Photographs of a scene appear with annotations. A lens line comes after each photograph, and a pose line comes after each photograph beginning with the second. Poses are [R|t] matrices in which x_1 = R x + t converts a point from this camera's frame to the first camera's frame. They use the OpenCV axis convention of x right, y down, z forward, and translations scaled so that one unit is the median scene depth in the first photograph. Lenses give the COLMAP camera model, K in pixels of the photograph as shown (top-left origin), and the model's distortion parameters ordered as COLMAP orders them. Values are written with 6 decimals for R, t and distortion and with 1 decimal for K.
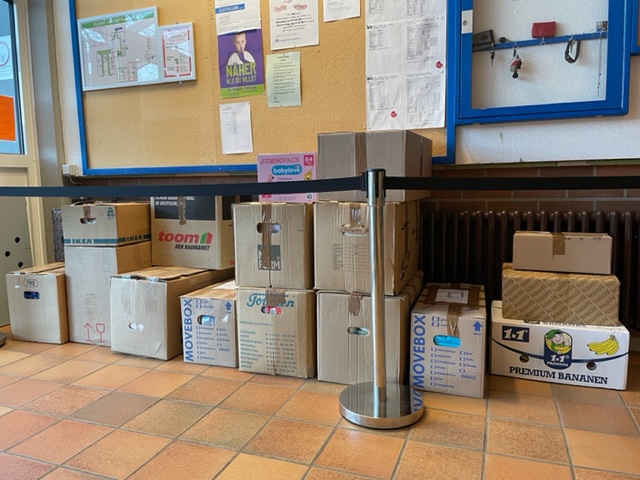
lens RADIAL K [[482.0, 0, 322.0], [0, 482.0, 236.5], [0, 0, 1]] dist [0.097847, -0.136606]
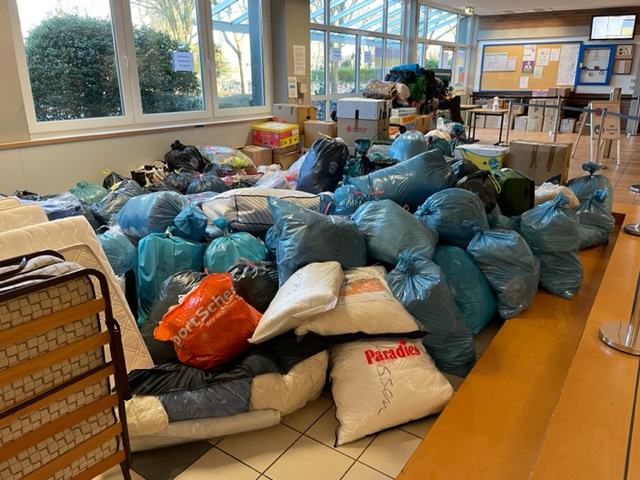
lens RADIAL K [[482.0, 0, 322.0], [0, 482.0, 236.5], [0, 0, 1]] dist [0.097847, -0.136606]
pose [[0.967907, 0.093810, -0.233142, -0.955980], [-0.041909, 0.974978, 0.218316, 0.307377], [0.247789, -0.201539, 0.947620, -4.855565]]
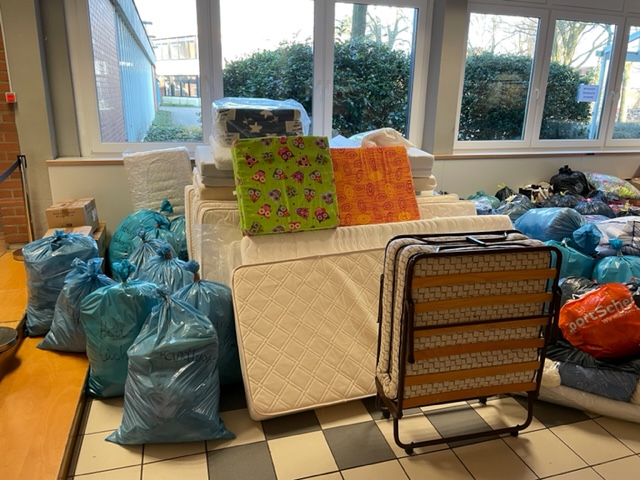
lens RADIAL K [[482.0, 0, 322.0], [0, 482.0, 236.5], [0, 0, 1]] dist [0.097847, -0.136606]
pose [[0.599039, 0.252610, -0.759830, -0.960320], [-0.117479, 0.966391, 0.228664, 0.360506], [0.792055, -0.047715, 0.608582, -6.434269]]
